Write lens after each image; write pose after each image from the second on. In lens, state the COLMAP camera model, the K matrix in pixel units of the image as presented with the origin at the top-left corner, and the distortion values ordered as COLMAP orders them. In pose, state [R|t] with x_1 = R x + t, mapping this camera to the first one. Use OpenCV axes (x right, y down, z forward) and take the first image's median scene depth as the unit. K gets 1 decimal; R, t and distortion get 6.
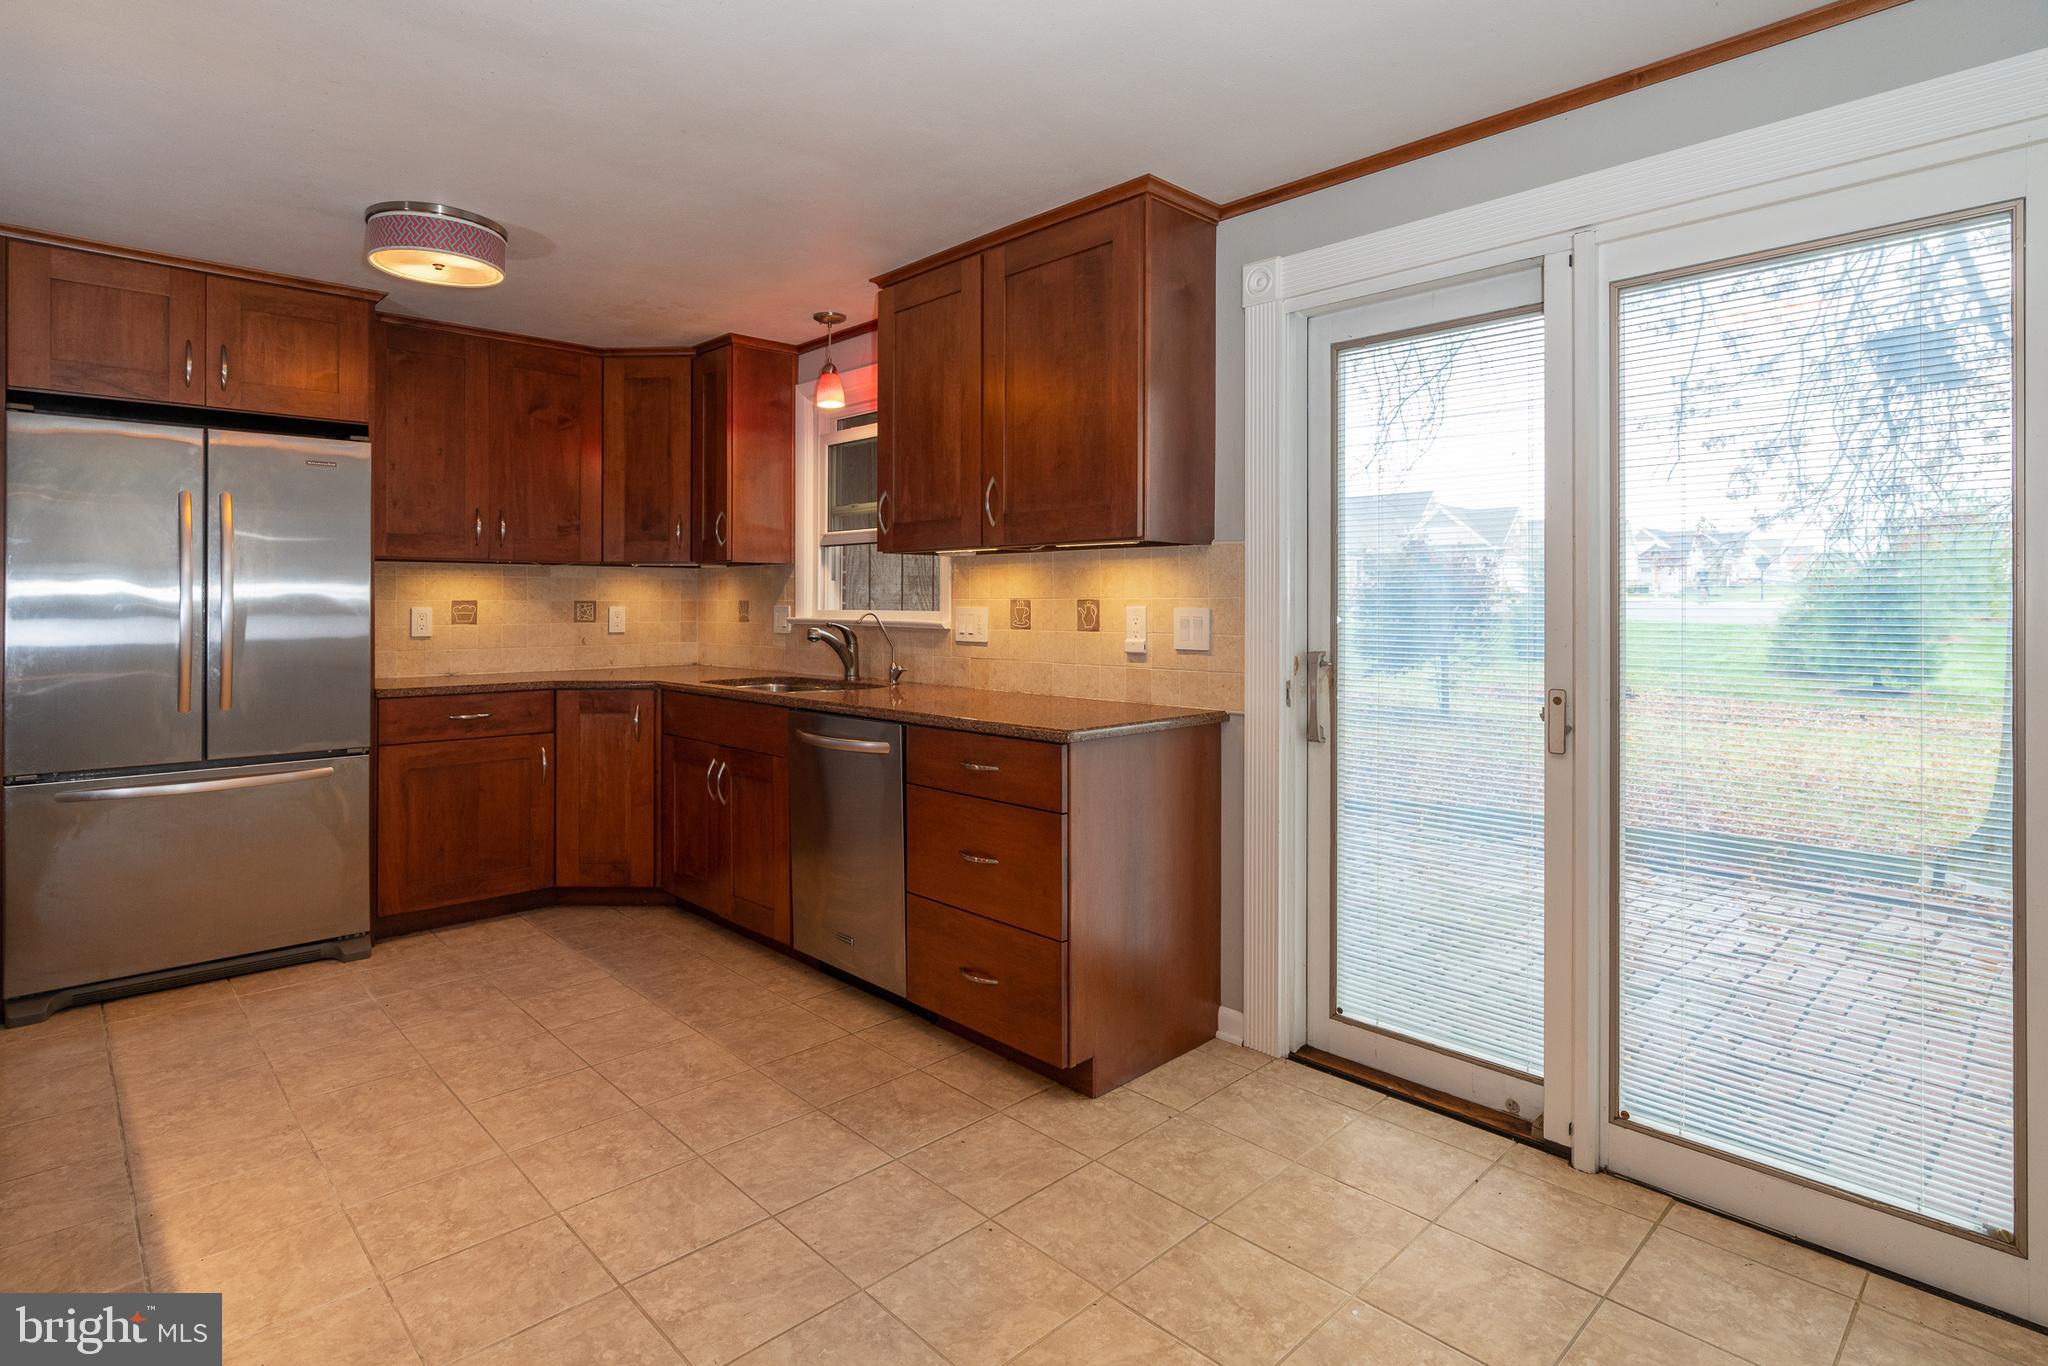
lens RADIAL K [[1014.3, 0, 1007.1], [0, 1014.3, 599.9], [0, 0, 1]] dist [-0.012856, 0.003882]
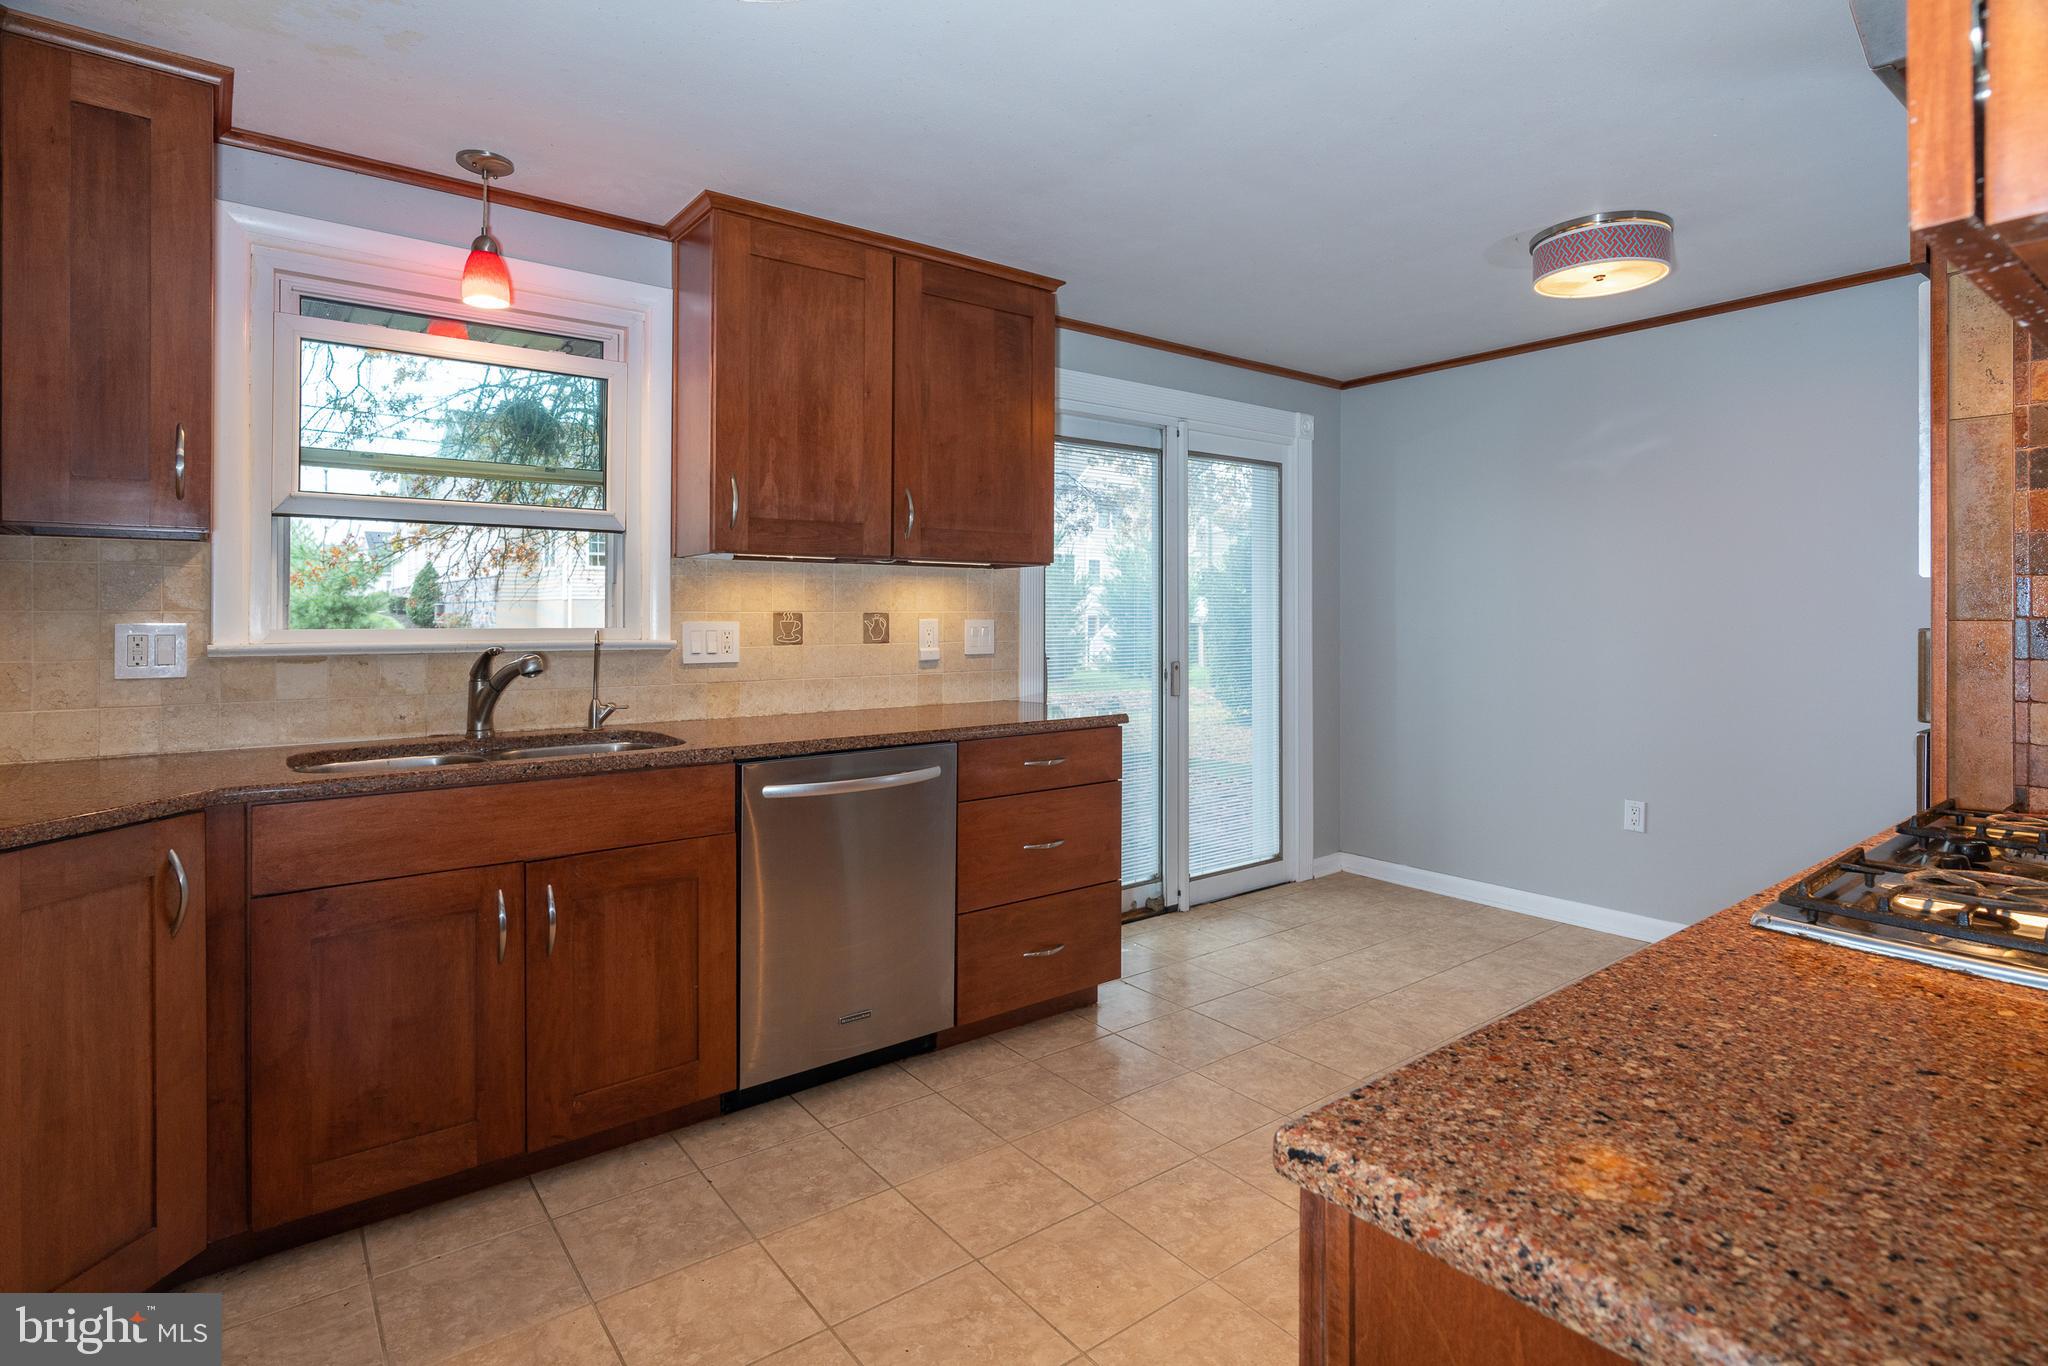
lens RADIAL K [[1014.3, 0, 1000.9], [0, 1014.3, 622.5], [0, 0, 1]] dist [-0.012856, 0.003882]
pose [[0.130637, -0.007480, 0.991402, -1.020242], [-0.001126, 0.999970, 0.007693, 0.001694], [-0.991430, -0.002121, 0.130625, 0.810206]]
